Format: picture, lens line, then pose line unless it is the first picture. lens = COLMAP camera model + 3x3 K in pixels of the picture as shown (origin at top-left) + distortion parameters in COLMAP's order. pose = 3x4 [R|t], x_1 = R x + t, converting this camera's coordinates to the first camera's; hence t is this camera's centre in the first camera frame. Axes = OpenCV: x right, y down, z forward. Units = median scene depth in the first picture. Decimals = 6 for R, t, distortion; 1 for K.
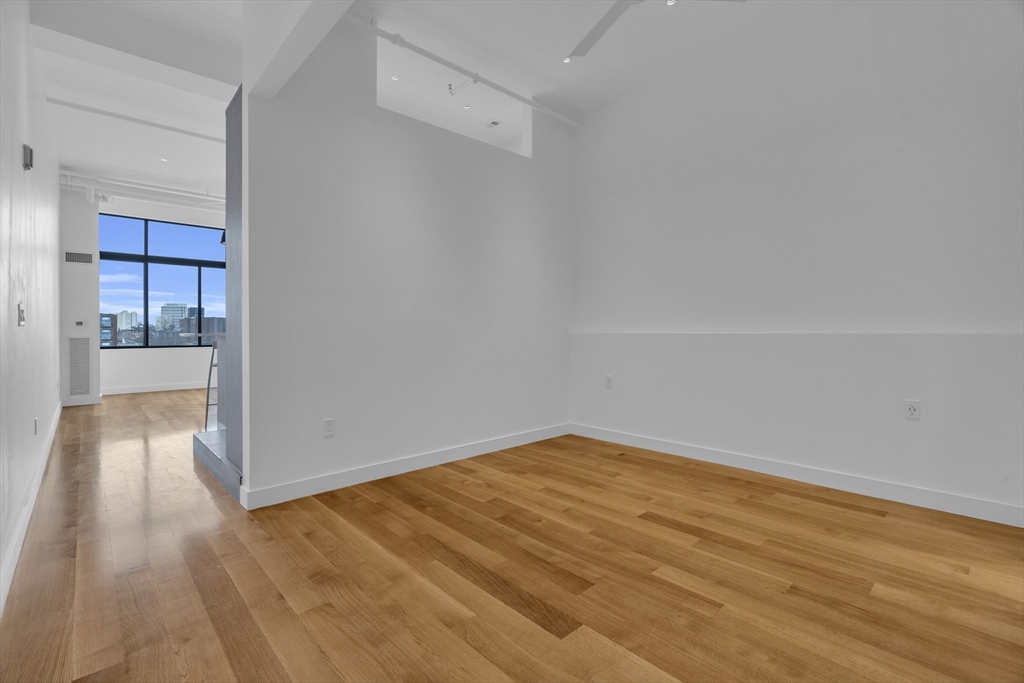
lens RADIAL K [[472.5, 0, 502.1], [0, 472.5, 331.3], [0, 0, 1]] dist [-0.005621, 0.000411]
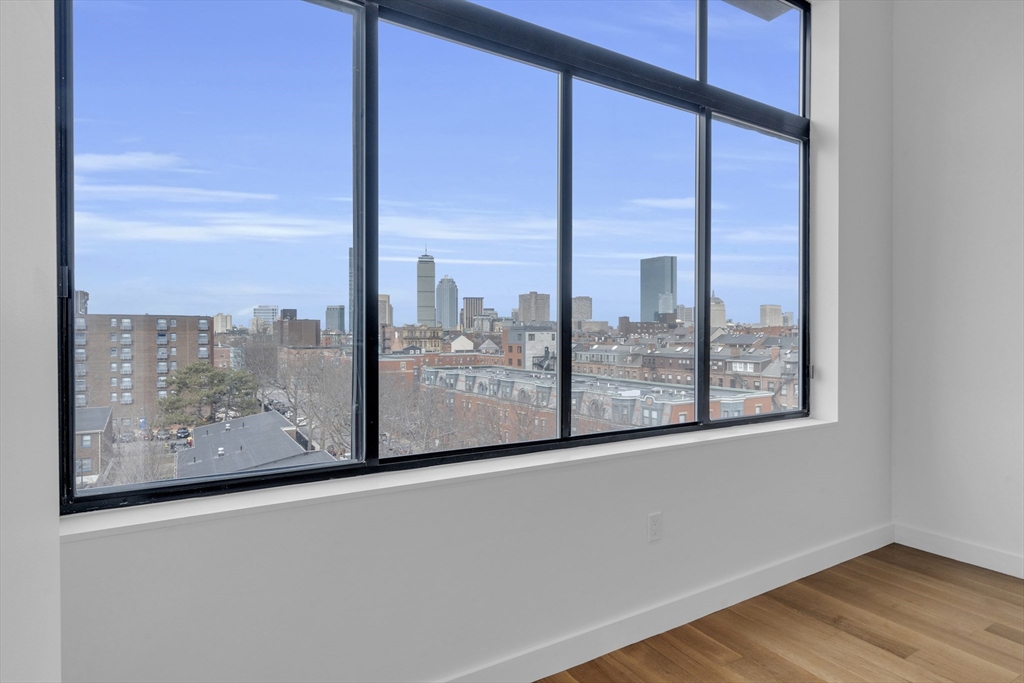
lens RADIAL K [[543.2, 0, 516.1], [0, 543.2, 337.9], [0, 0, 1]] dist [-0.001059, -0.000114]
pose [[0.984359, 0.001569, -0.176169, -0.669560], [-0.000453, 0.999980, 0.006377, -0.019285], [0.176176, -0.006197, 0.984339, 0.808844]]
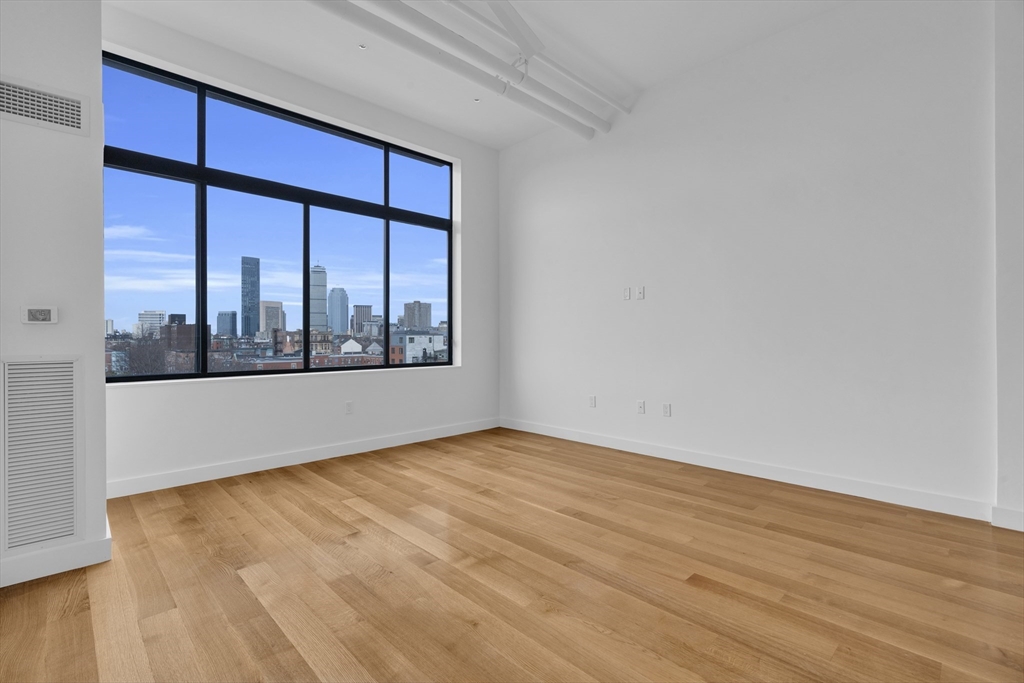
lens RADIAL K [[467.0, 0, 507.4], [0, 467.0, 338.3], [0, 0, 1]] dist [-0.006147, -0.000008]
pose [[0.999064, -0.001533, 0.043229, -0.494550], [0.001531, 0.999999, 0.000085, -0.000914], [-0.043229, -0.000019, 0.999065, 0.558204]]
